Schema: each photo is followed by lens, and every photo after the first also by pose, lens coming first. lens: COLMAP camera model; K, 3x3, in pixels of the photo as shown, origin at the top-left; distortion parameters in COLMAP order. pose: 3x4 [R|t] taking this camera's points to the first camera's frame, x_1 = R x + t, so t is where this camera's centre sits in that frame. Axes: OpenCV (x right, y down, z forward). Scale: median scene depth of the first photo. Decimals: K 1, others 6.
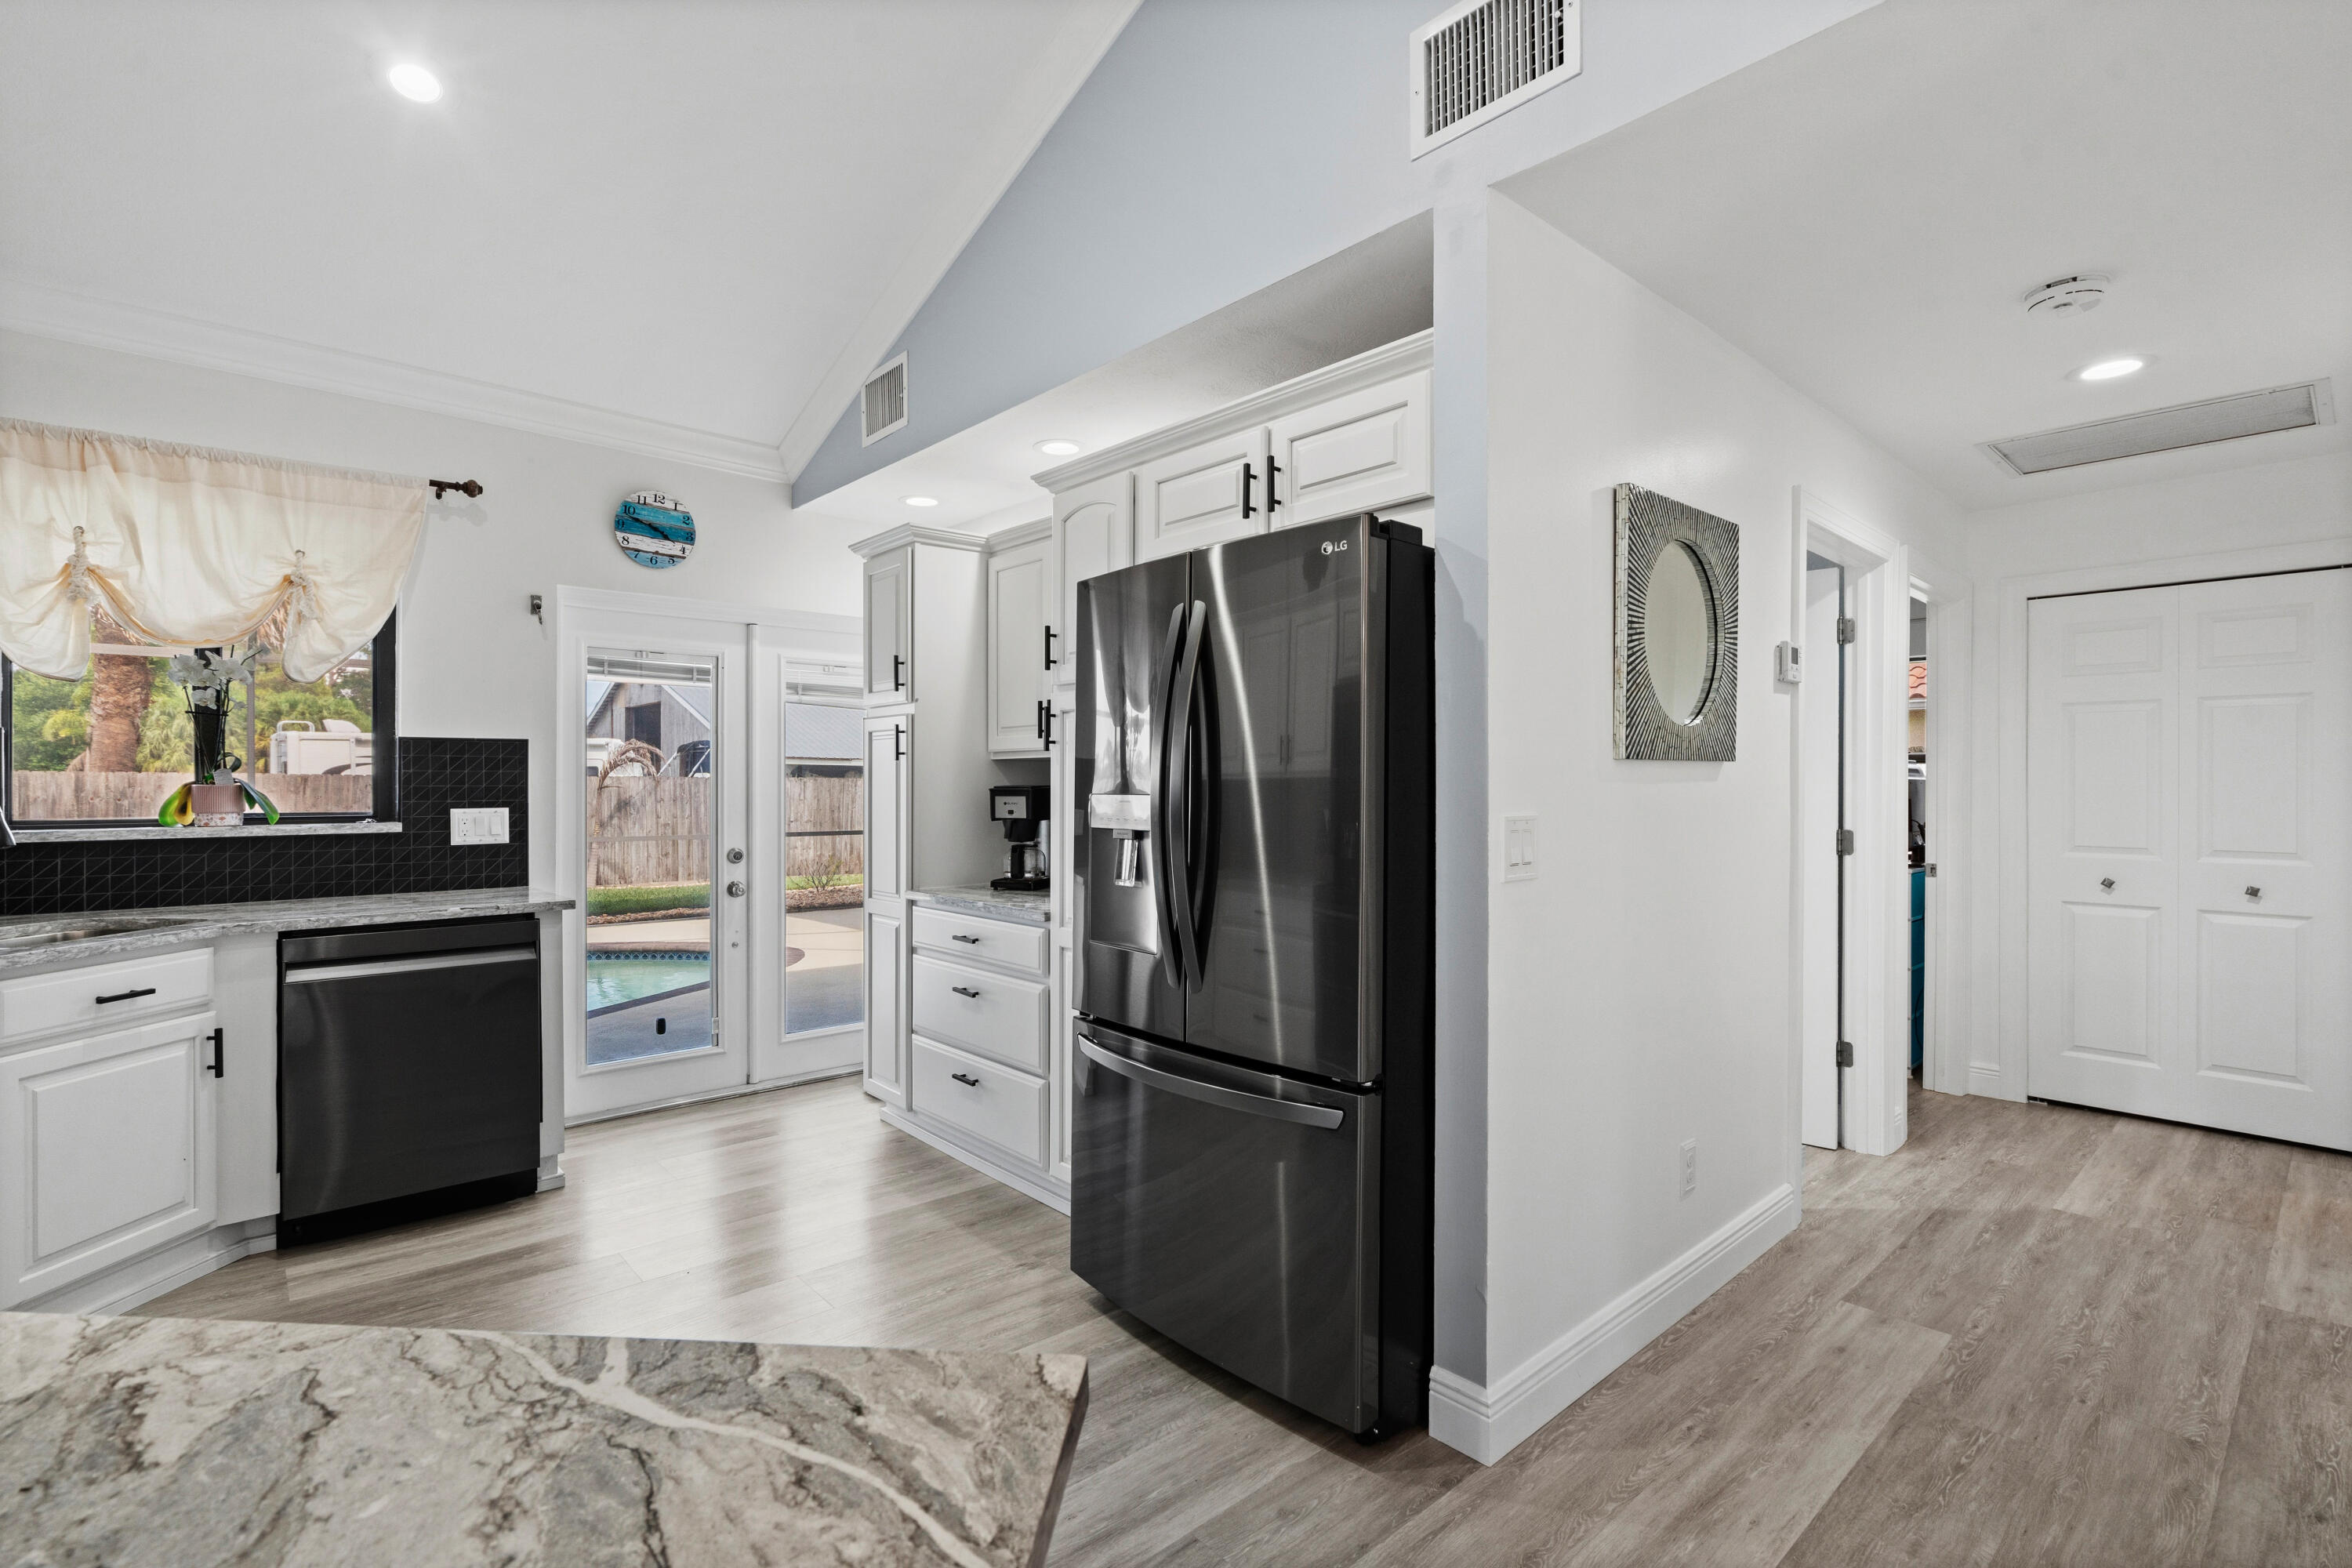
lens RADIAL K [[1093.1, 0, 1178.9], [0, 1093.1, 779.3], [0, 0, 1]] dist [-0.001209, 0.000892]
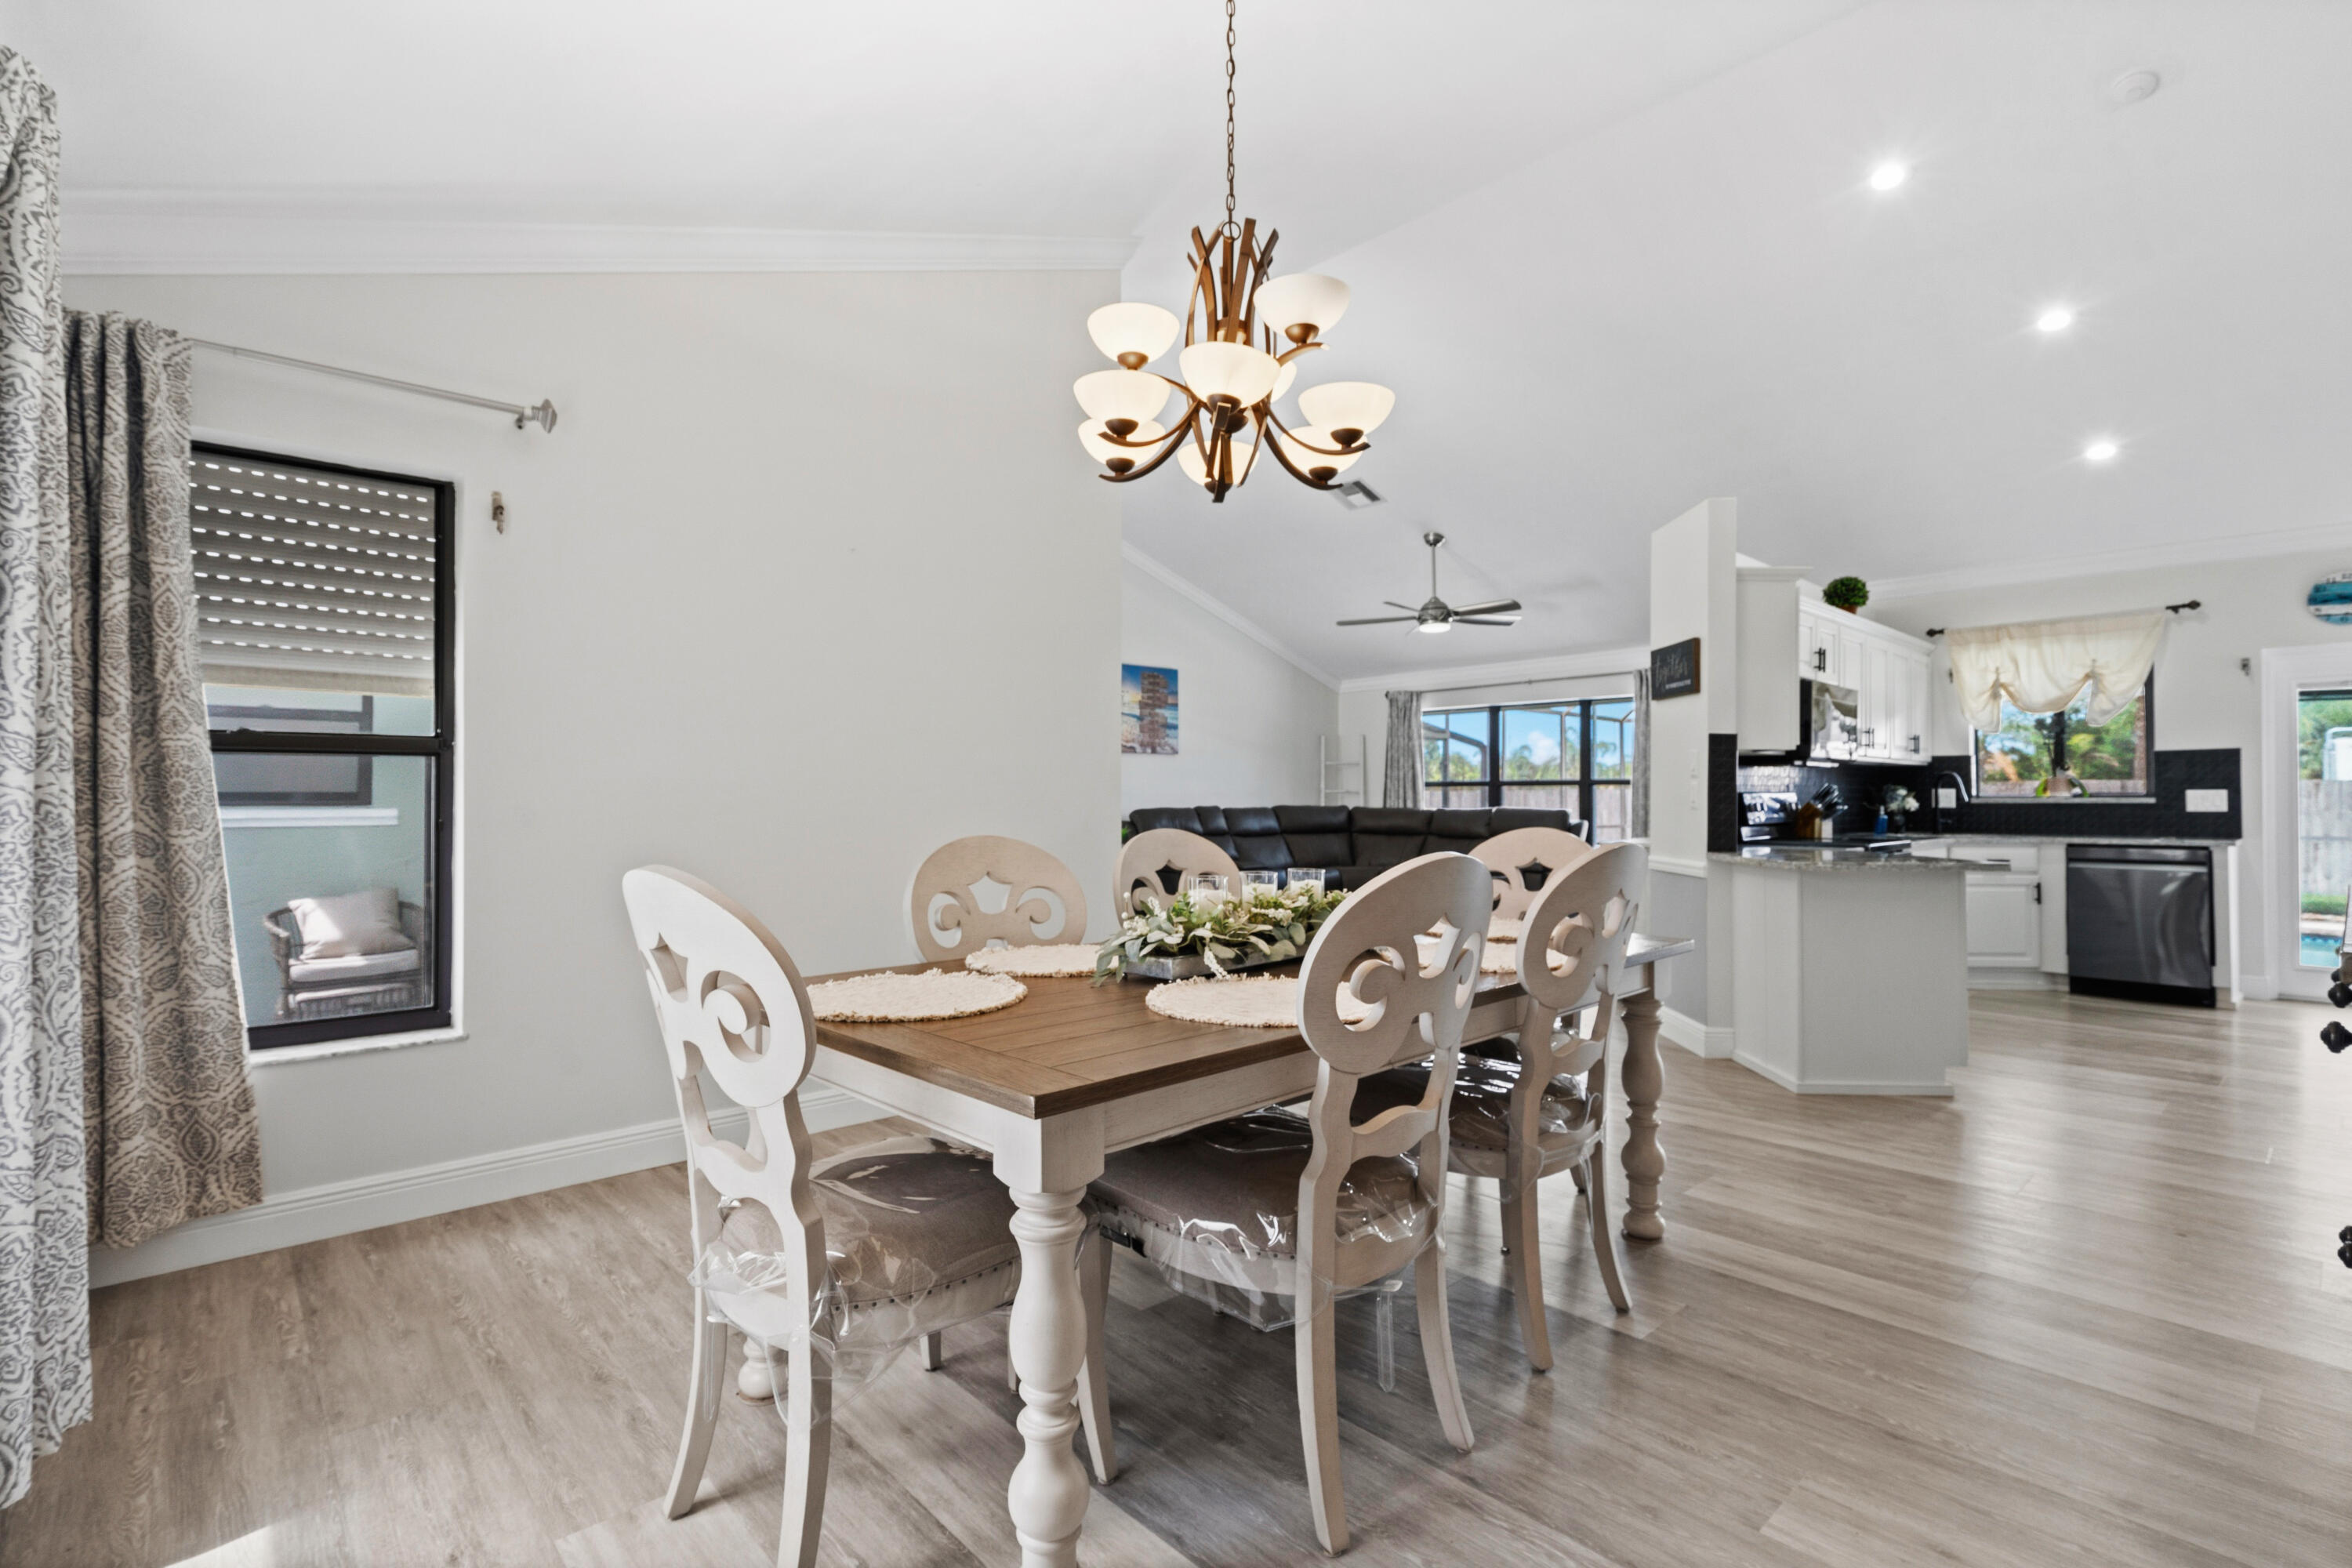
lens RADIAL K [[1082.2, 0, 1167.0], [0, 1082.2, 787.0], [0, 0, 1]] dist [-0.003599, 0.001365]
pose [[0.005301, -0.010496, -0.999931, 1.222129], [0.005446, 0.999930, -0.010468, 0.036852], [0.999971, -0.005390, 0.005357, -0.742434]]
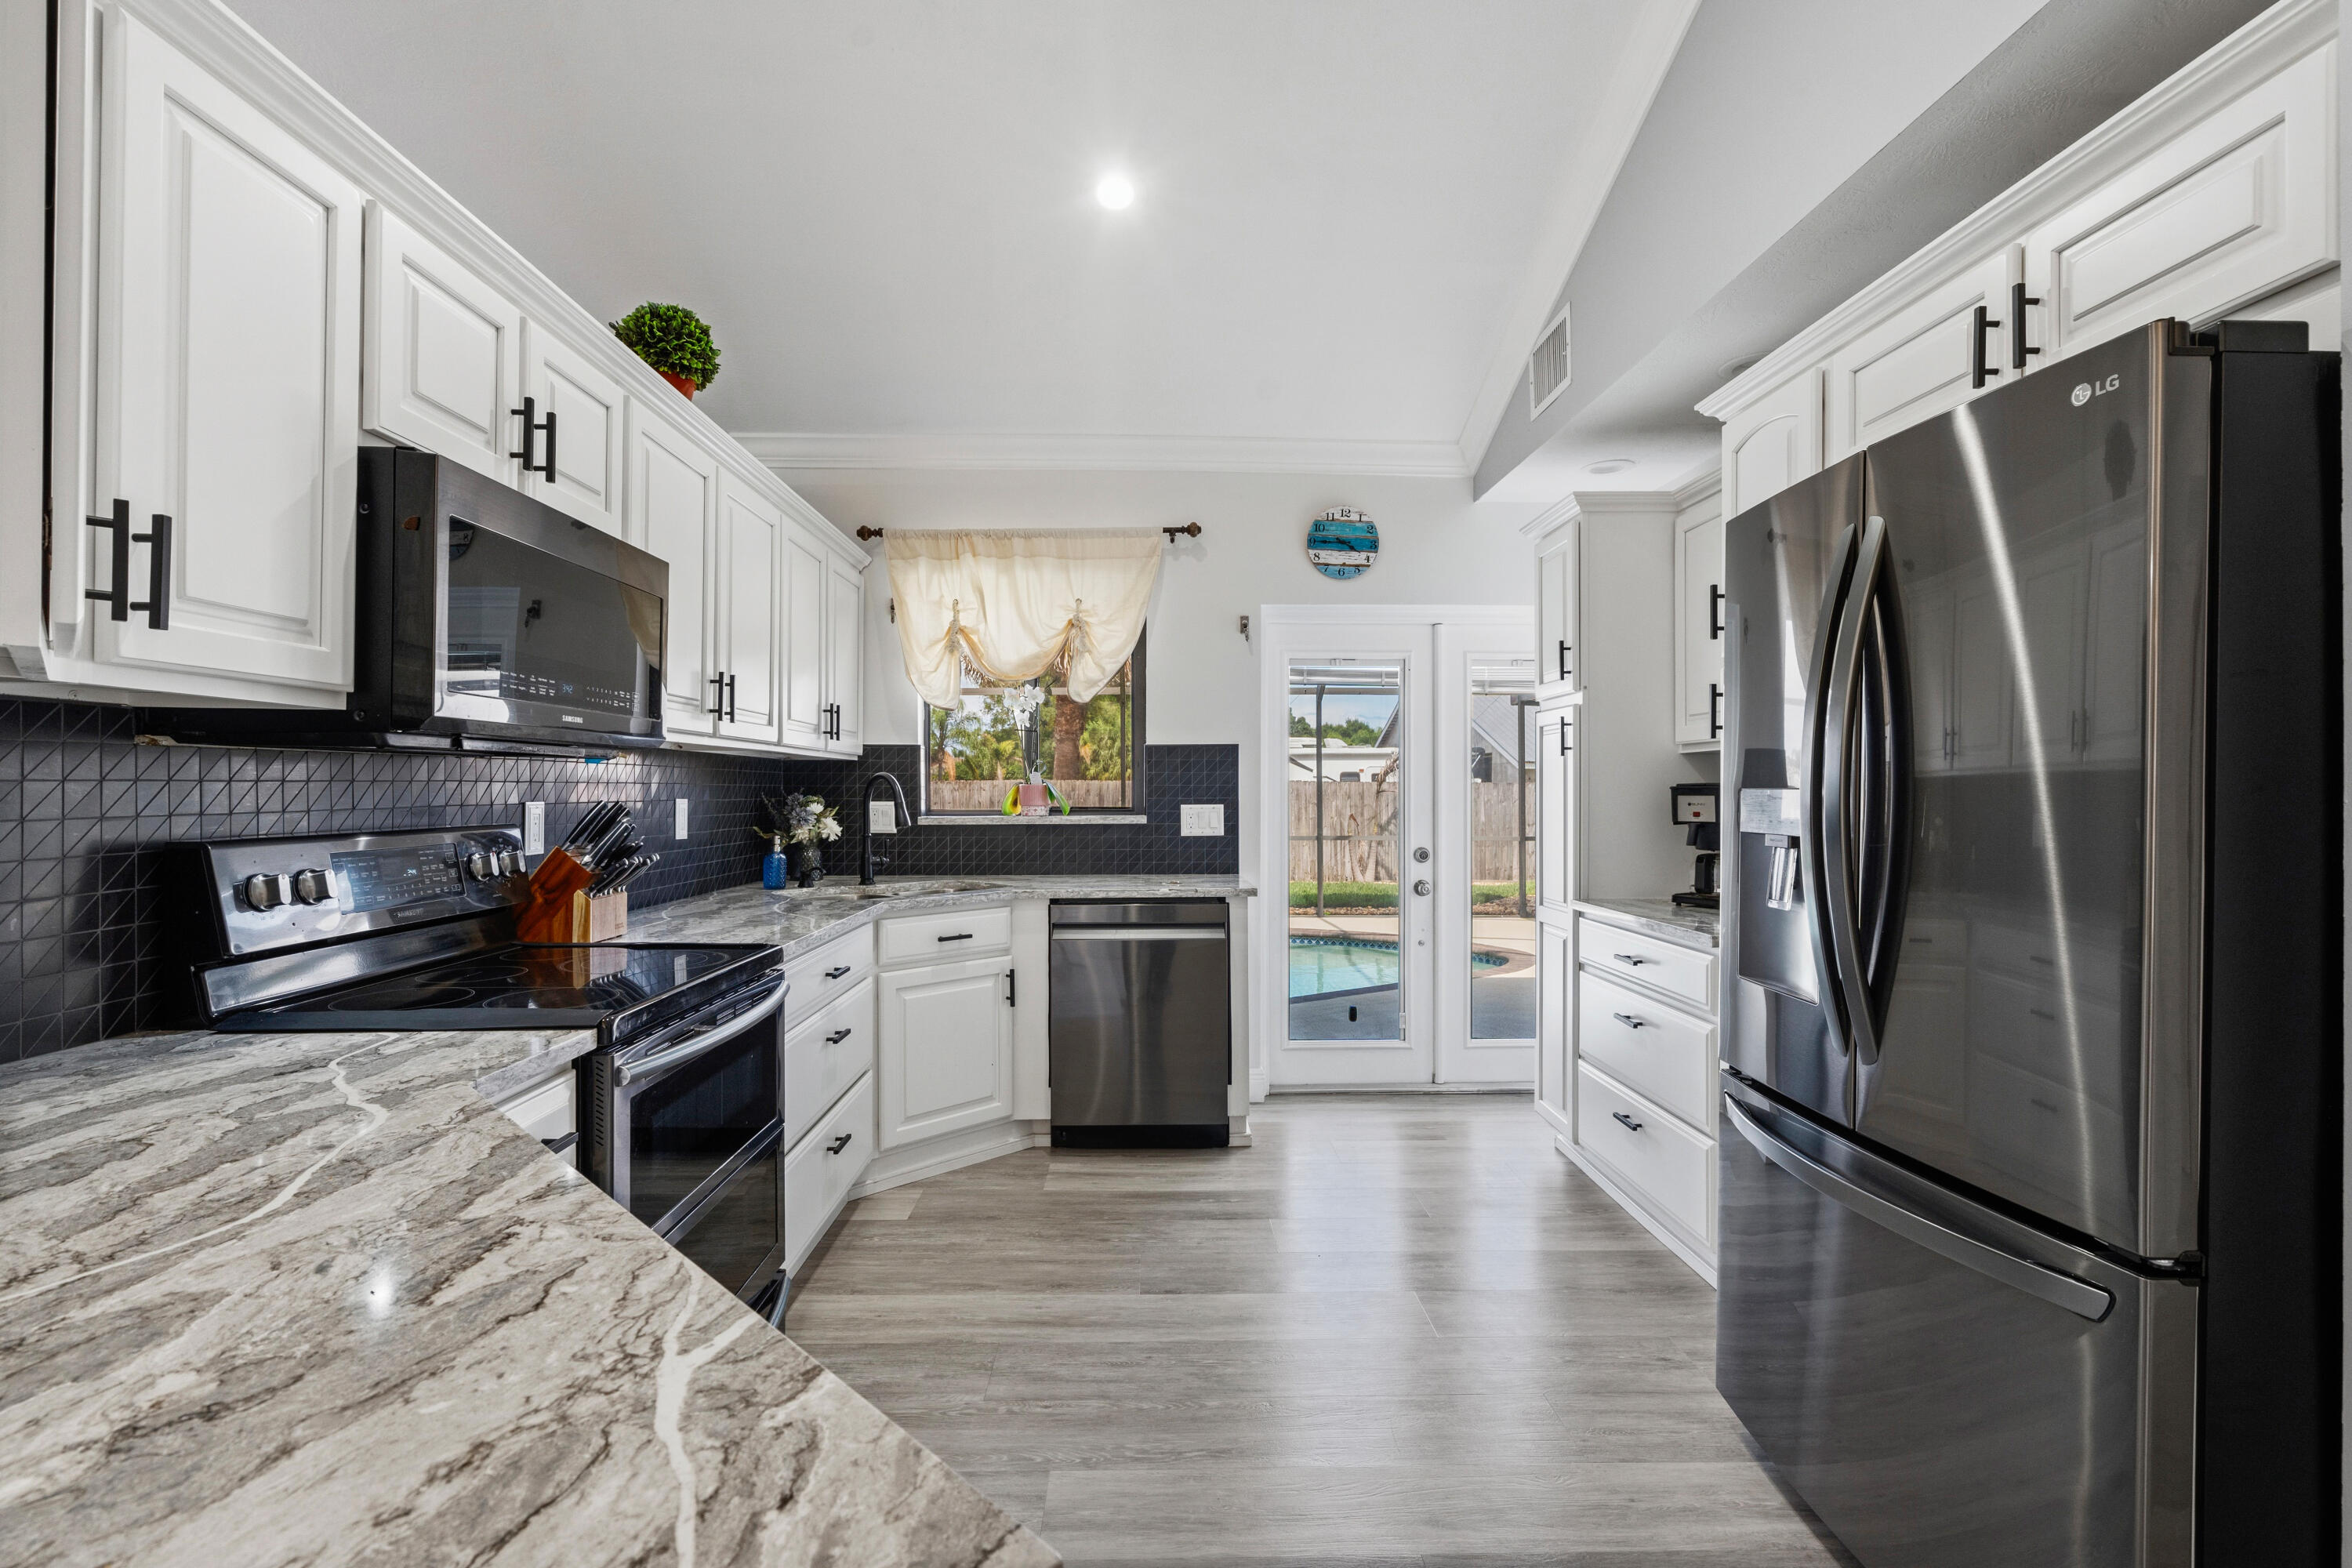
lens RADIAL K [[1082.2, 0, 1167.0], [0, 1082.2, 787.0], [0, 0, 1]] dist [-0.003599, 0.001365]
pose [[0.756436, -0.002420, -0.654063, 0.098769], [0.003024, 0.999995, -0.000202, 0.009520], [0.654061, -0.001825, 0.756440, 0.125547]]
